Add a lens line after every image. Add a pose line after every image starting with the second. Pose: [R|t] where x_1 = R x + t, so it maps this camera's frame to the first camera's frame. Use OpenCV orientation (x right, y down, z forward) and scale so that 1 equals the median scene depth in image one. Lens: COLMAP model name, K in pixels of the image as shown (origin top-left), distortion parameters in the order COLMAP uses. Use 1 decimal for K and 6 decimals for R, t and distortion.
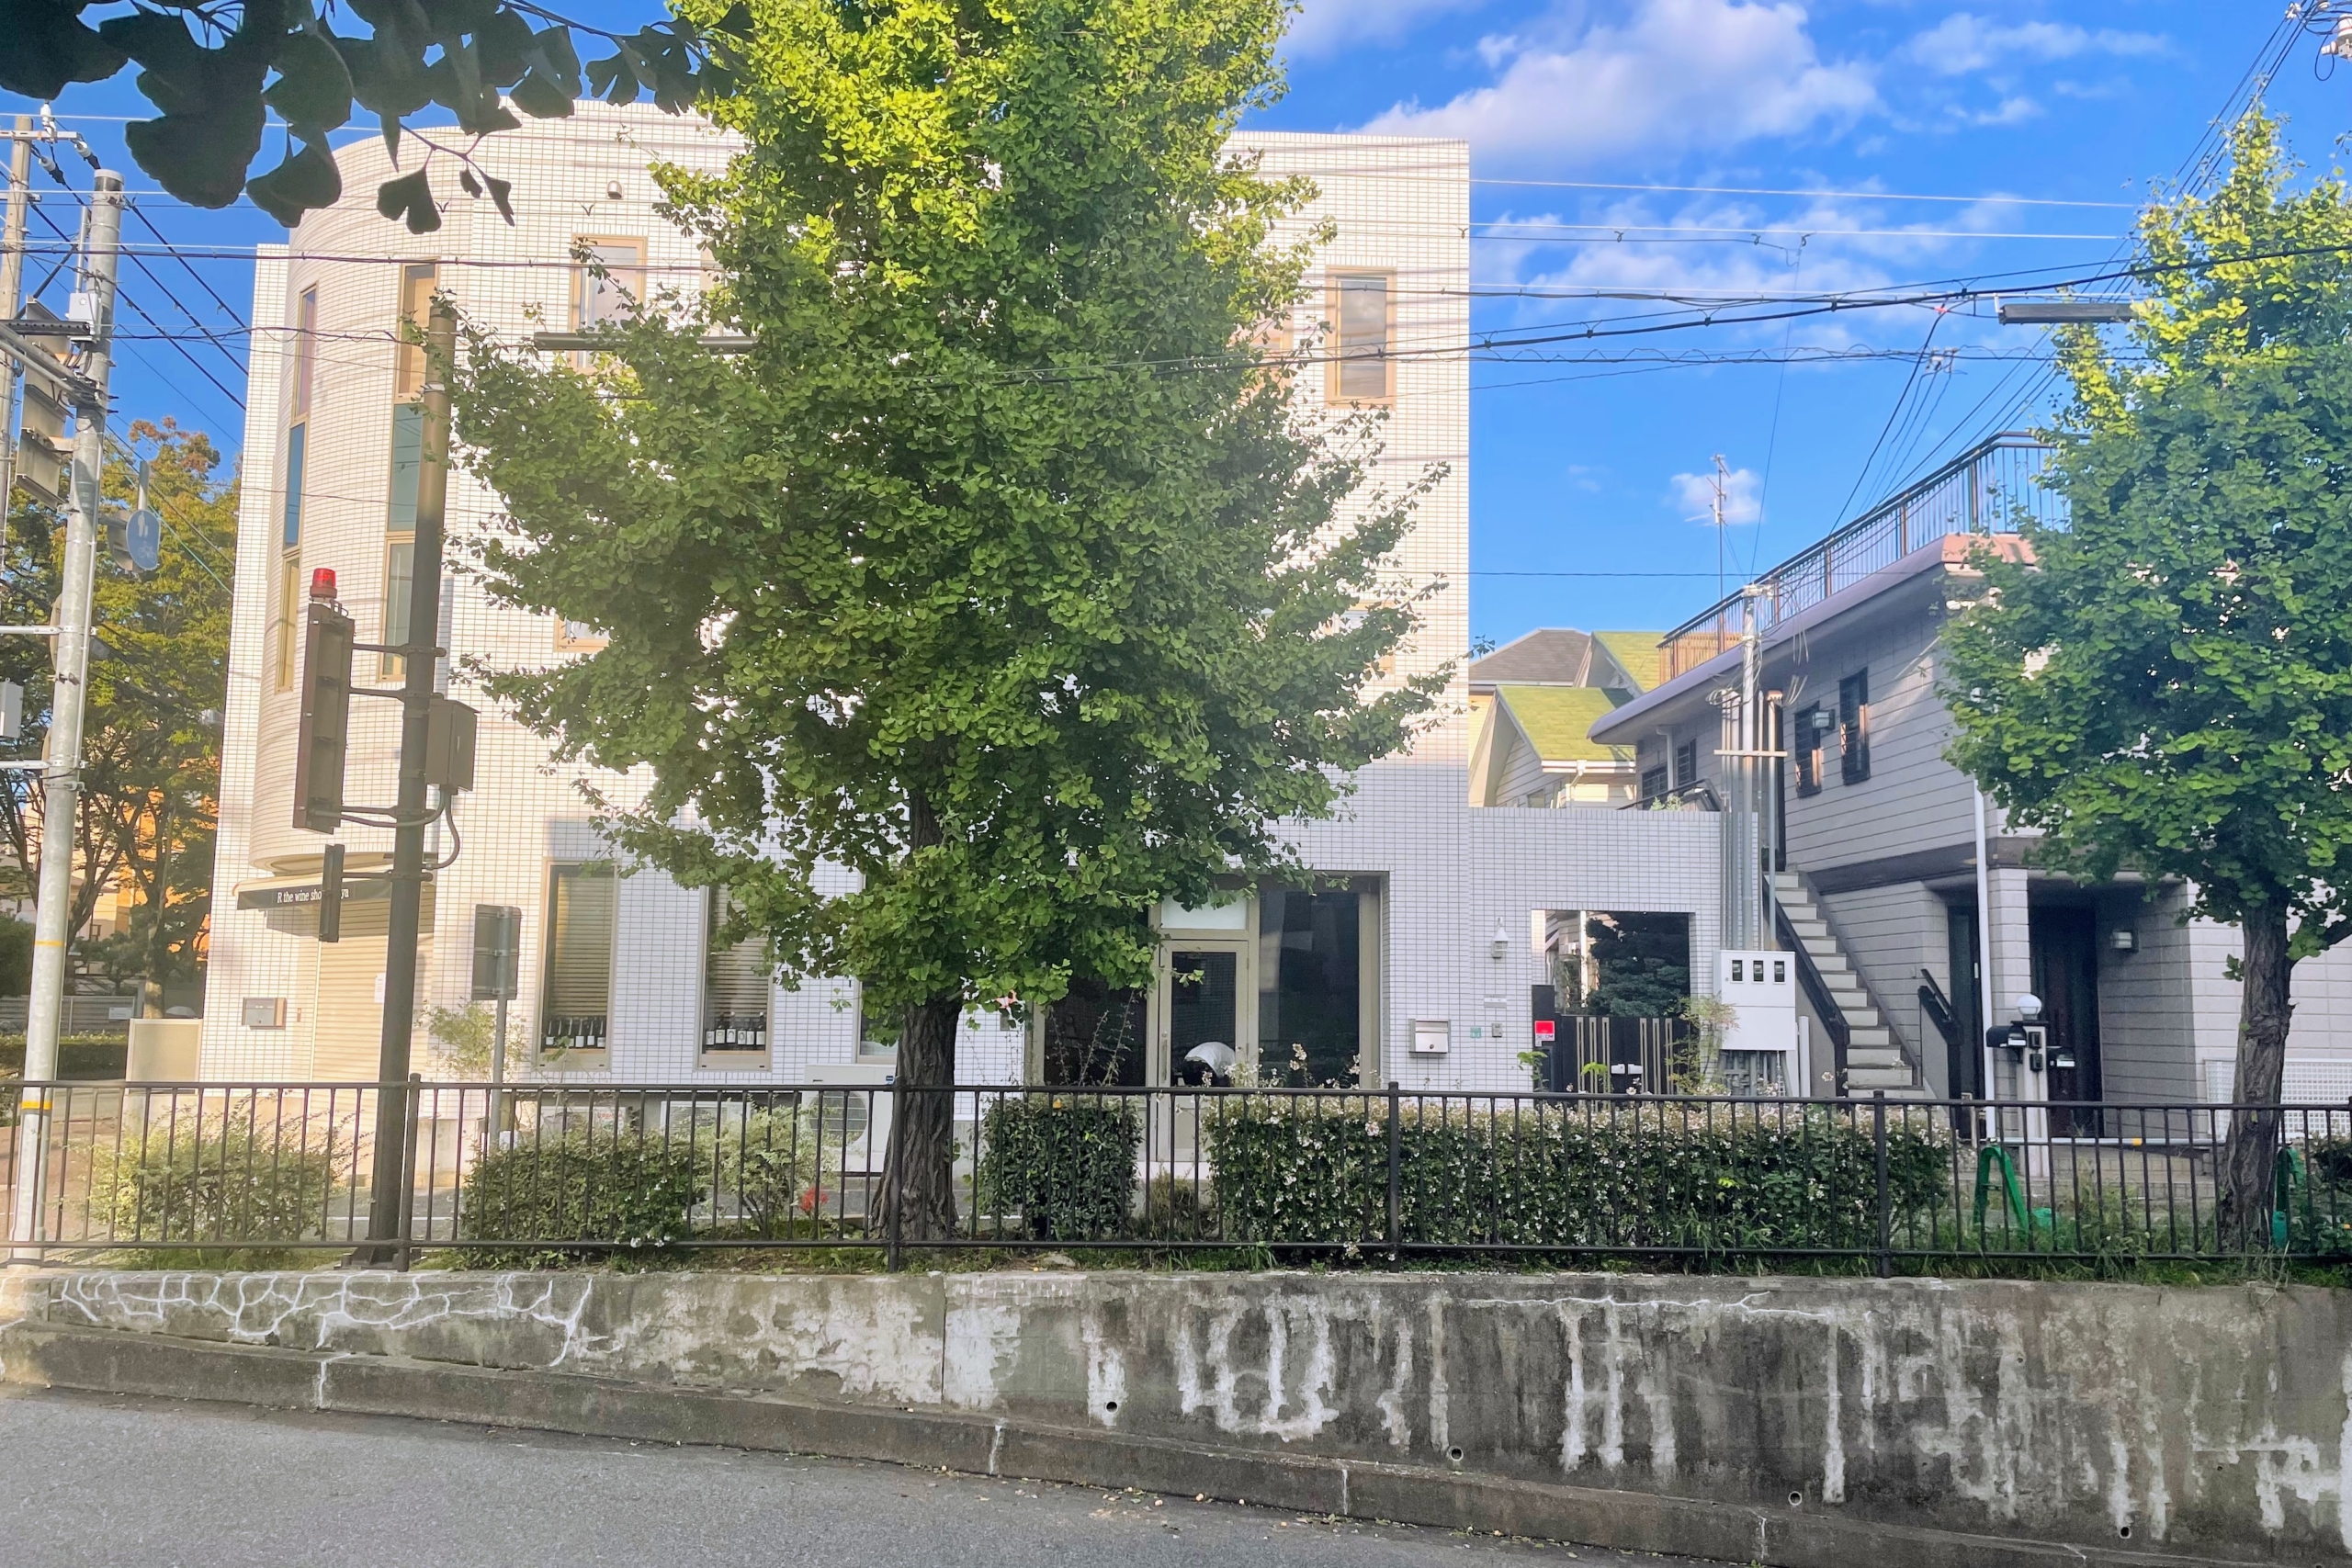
lens RADIAL K [[1785.6, 0, 1176.0], [0, 1785.6, 784.0], [0, 0, 1]] dist [0.100637, -0.118502]
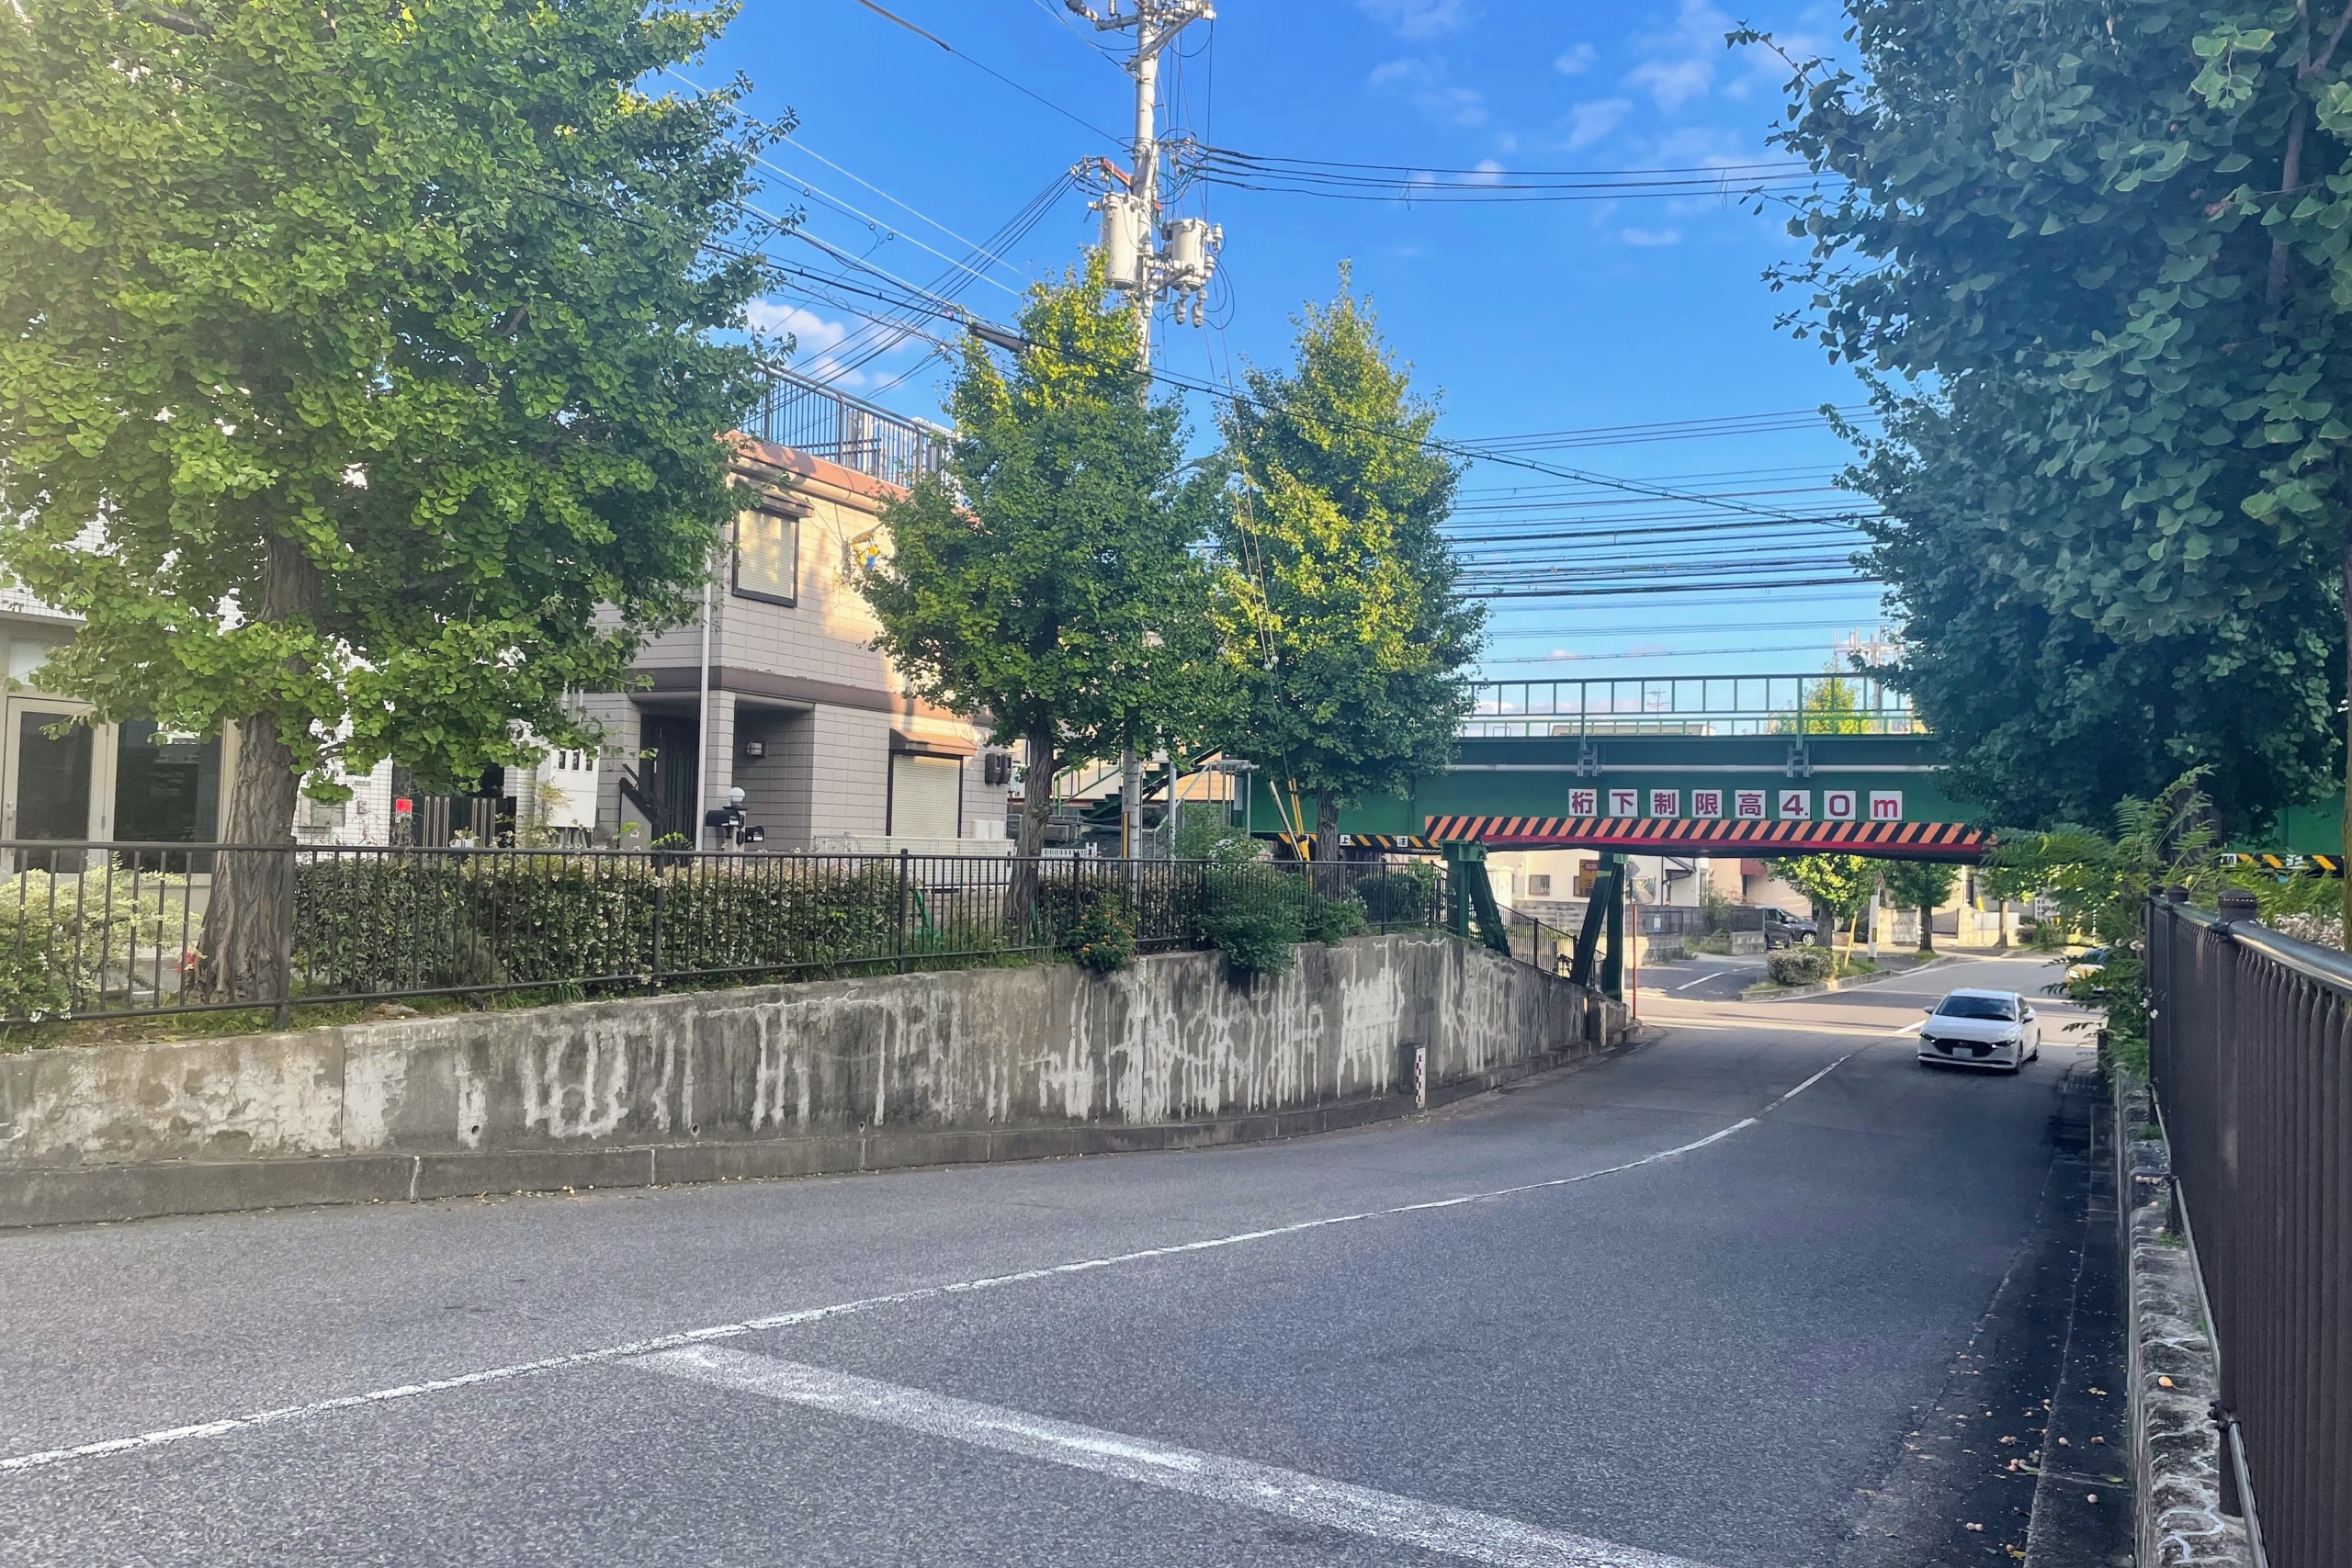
lens RADIAL K [[1785.6, 0, 1176.0], [0, 1785.6, 784.0], [0, 0, 1]] dist [0.100637, -0.118502]
pose [[0.517638, 0.032044, 0.855000, -0.762569], [-0.125268, 0.991368, 0.038685, 0.037247], [-0.846380, -0.127129, 0.517184, 0.086903]]
